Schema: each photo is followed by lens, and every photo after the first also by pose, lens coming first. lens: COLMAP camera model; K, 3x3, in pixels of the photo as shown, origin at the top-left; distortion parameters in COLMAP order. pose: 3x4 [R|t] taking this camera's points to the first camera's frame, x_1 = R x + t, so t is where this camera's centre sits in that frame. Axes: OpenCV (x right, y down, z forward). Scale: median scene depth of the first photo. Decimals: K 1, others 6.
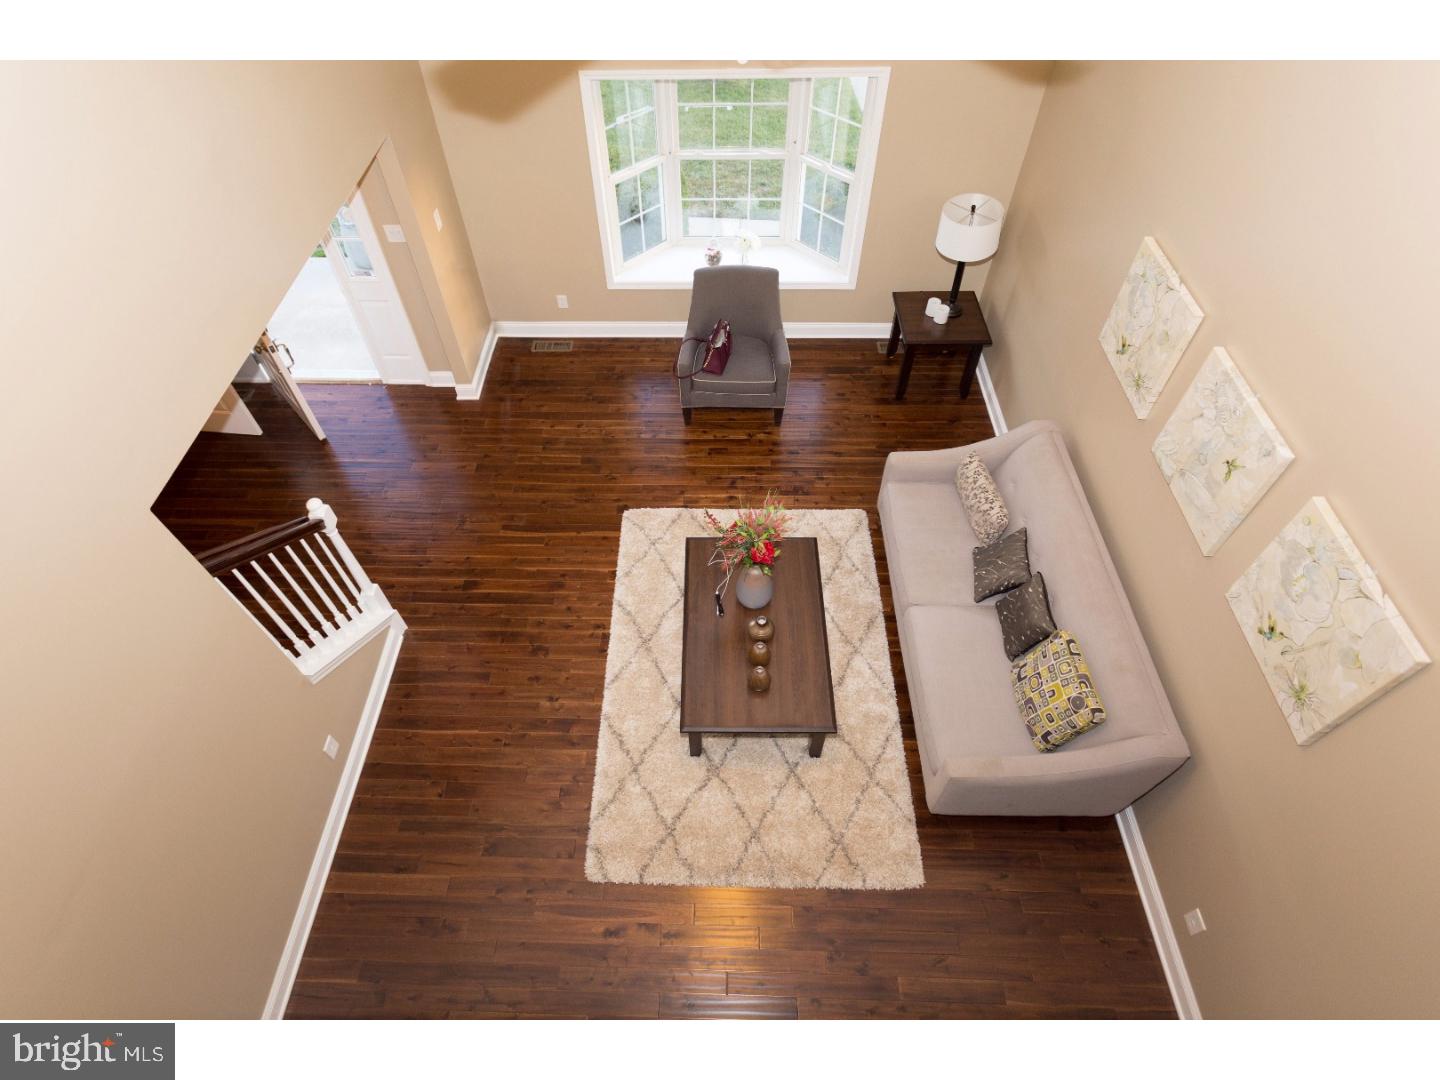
lens RADIAL K [[734.6, 0, 711.4], [0, 734.6, 533.7], [0, 0, 1]] dist [-0.003375, -0.000299]
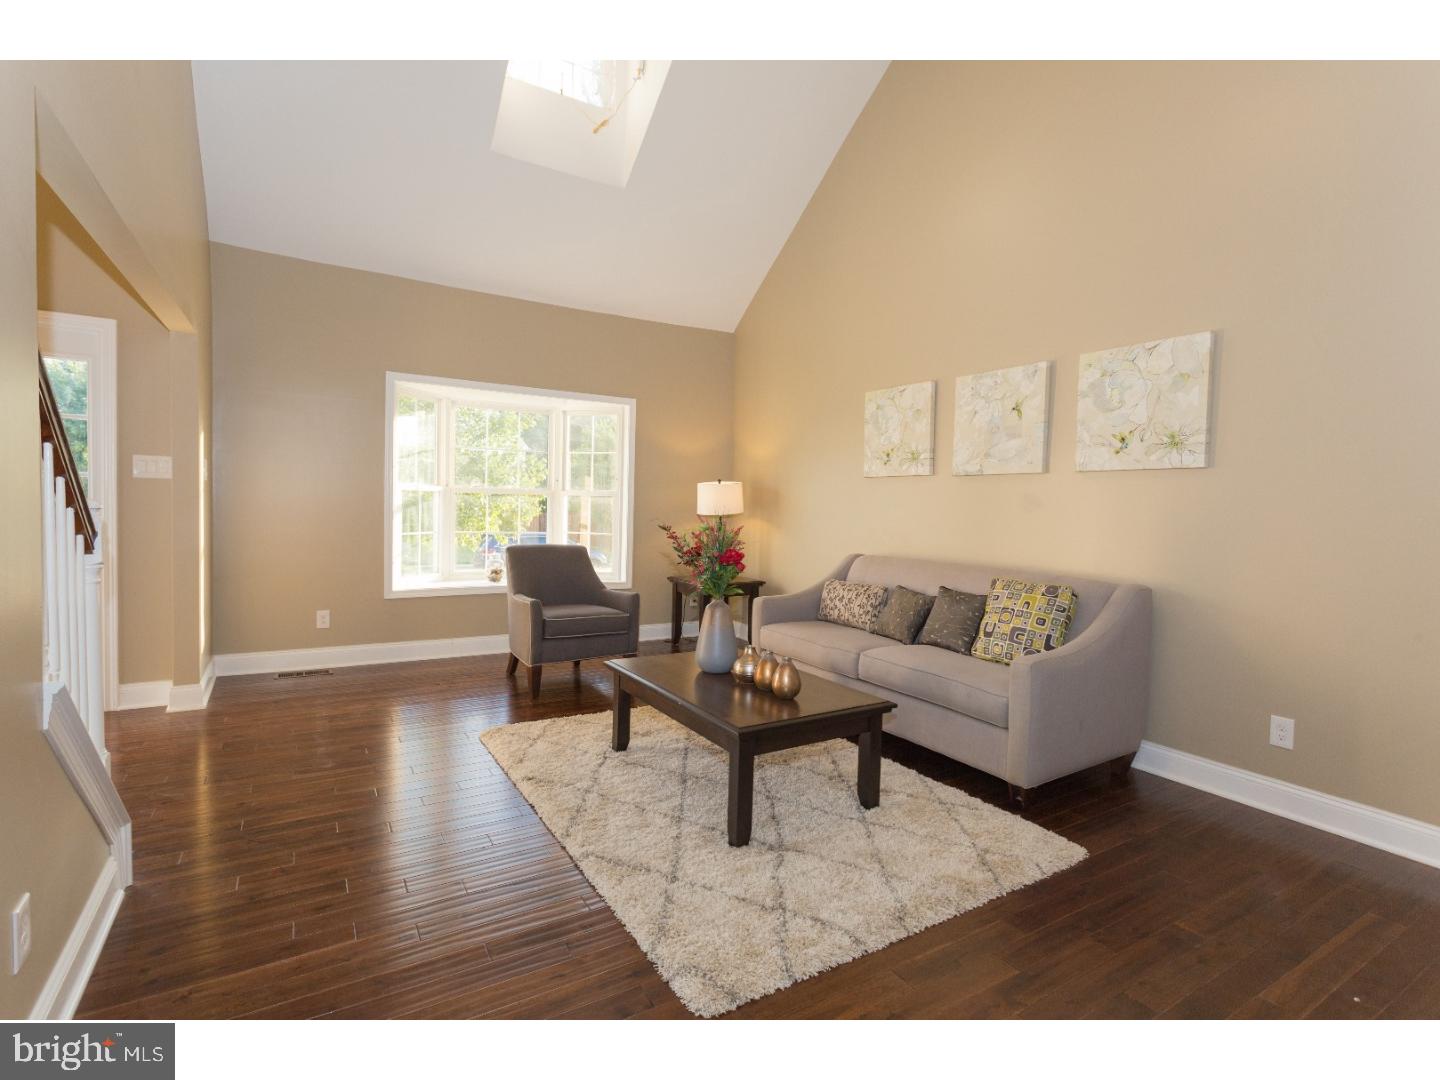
lens RADIAL K [[691.5, 0, 728.8], [0, 691.5, 543.4], [0, 0, 1]] dist [0.001785, 0.000124]
pose [[0.837991, 0.005089, 0.545660, -0.408123], [0.405534, 0.663269, -0.628980, 0.553964], [-0.365120, 0.748364, 0.553750, 0.489708]]
